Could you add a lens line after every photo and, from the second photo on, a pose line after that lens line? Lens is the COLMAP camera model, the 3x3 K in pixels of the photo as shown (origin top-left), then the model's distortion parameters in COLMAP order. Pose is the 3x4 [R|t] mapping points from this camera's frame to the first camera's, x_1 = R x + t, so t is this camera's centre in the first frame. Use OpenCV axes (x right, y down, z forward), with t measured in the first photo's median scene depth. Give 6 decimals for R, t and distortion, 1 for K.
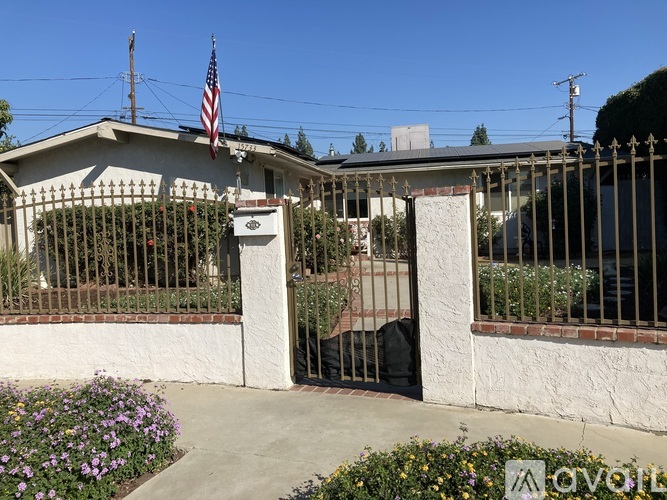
lens RADIAL K [[529.4, 0, 333.8], [0, 529.4, 232.3], [0, 0, 1]] dist [0.010702, 0.005786]
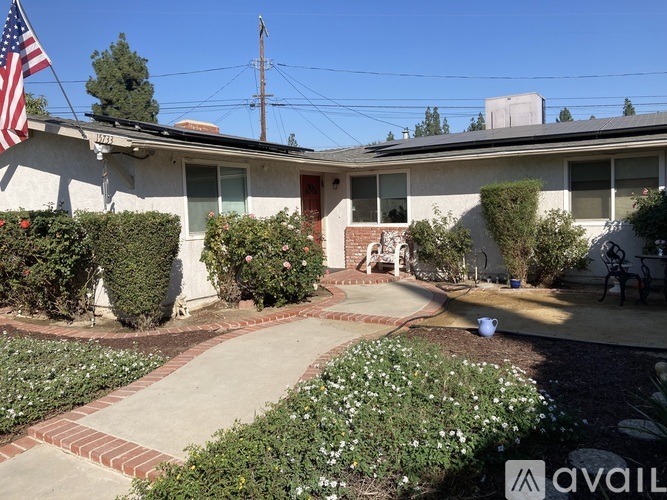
lens RADIAL K [[529.4, 0, 333.8], [0, 529.4, 232.3], [0, 0, 1]] dist [0.010702, 0.005786]
pose [[0.929057, 0.032388, -0.368517, 0.244439], [-0.020077, 0.999106, 0.037192, -0.040423], [0.369392, -0.027155, 0.928877, 0.267316]]
